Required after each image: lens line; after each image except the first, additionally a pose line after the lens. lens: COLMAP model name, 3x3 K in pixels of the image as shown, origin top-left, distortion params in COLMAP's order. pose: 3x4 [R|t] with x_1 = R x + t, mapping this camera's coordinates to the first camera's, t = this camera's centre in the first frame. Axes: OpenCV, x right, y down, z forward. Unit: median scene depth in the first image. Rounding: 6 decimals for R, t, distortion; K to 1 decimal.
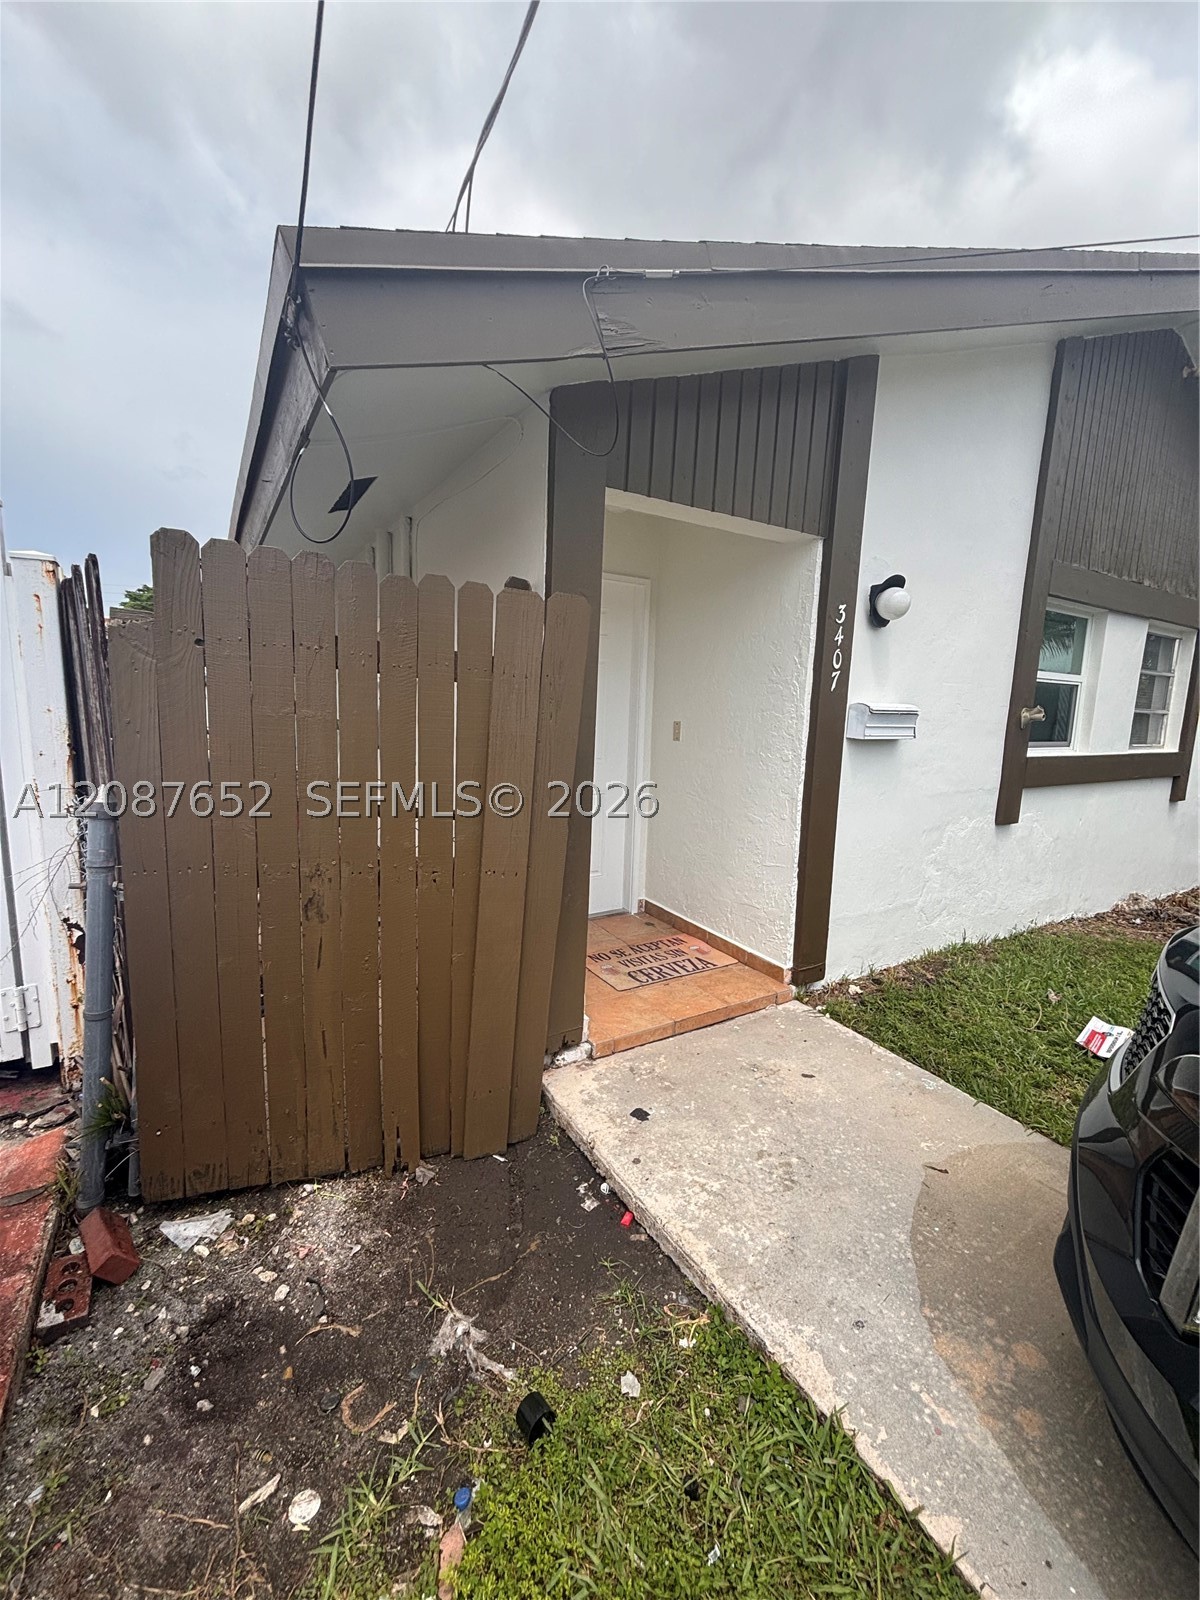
lens RADIAL K [[646.3, 0, 598.2], [0, 646.3, 794.8], [0, 0, 1]] dist [-0.009573, 0.000887]
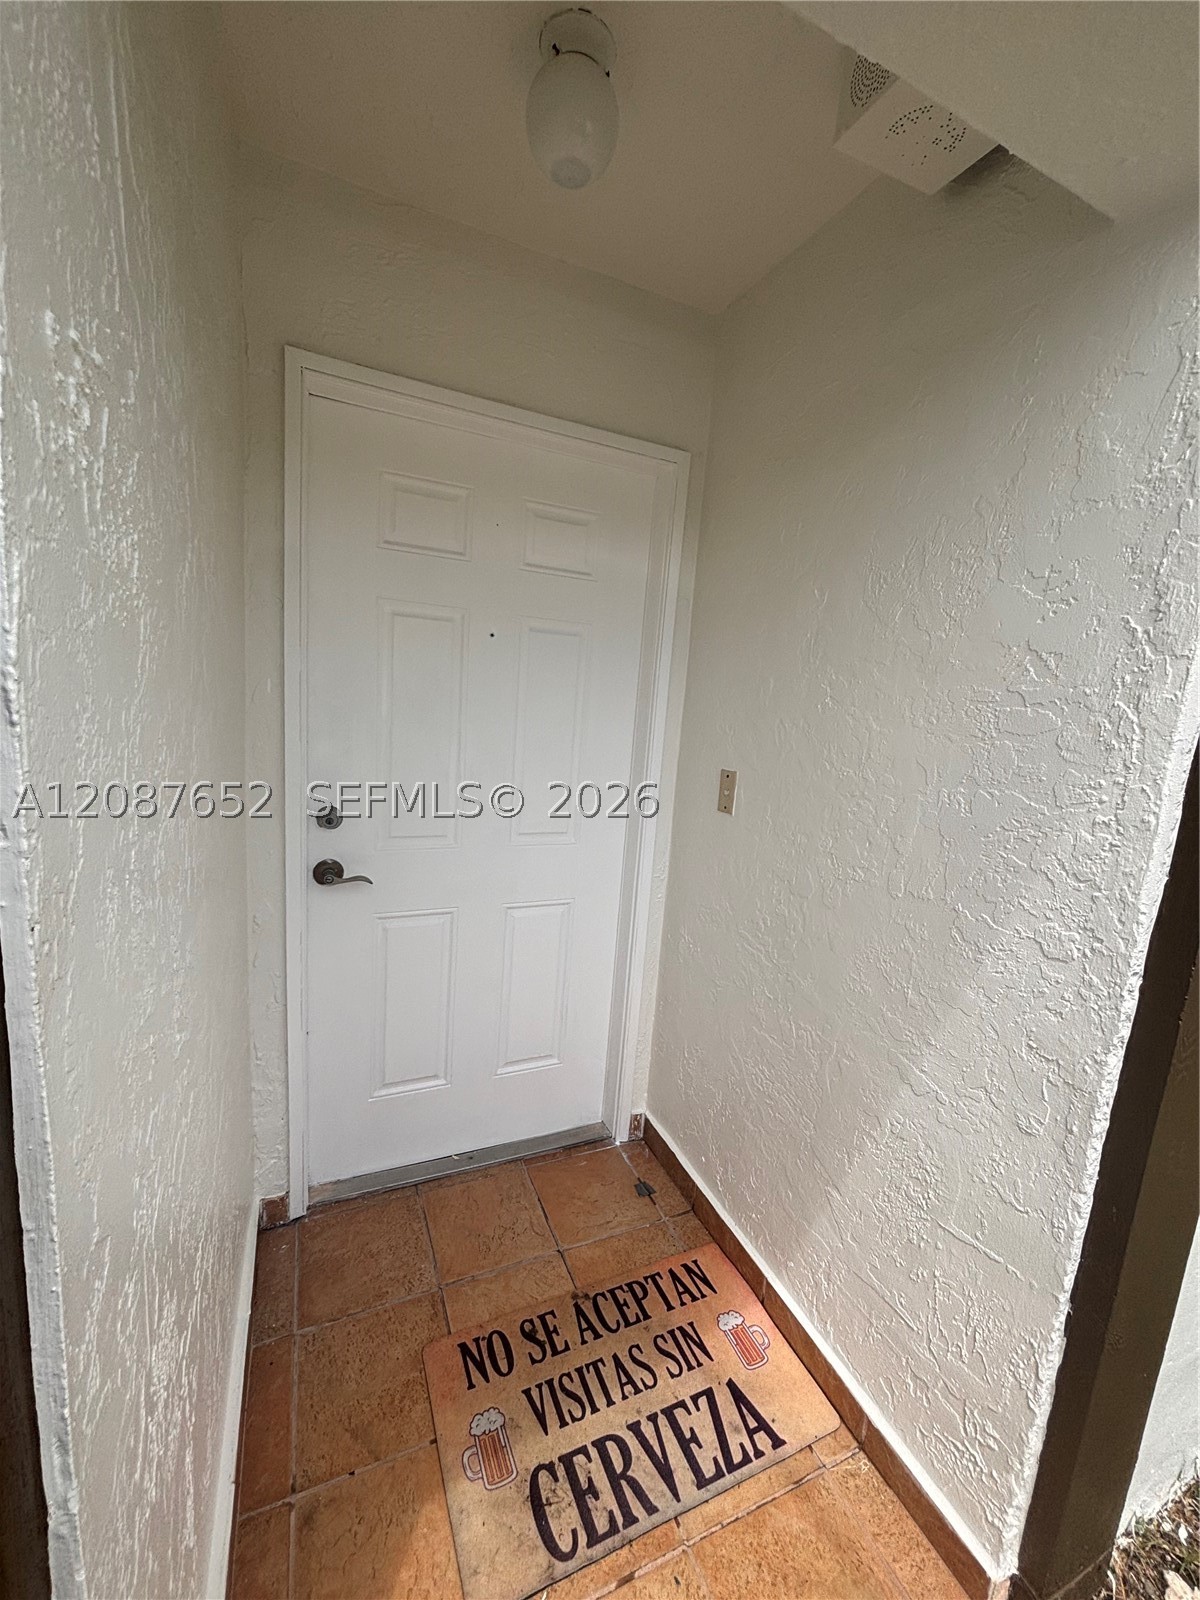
lens RADIAL K [[646.3, 0, 602.9], [0, 646.3, 797.9], [0, 0, 1]] dist [-0.009573, 0.000887]
pose [[0.992406, 0.062873, -0.105726, 0.092854], [-0.060898, 0.997906, 0.021816, -0.109318], [0.106876, -0.015211, 0.994156, 0.601999]]
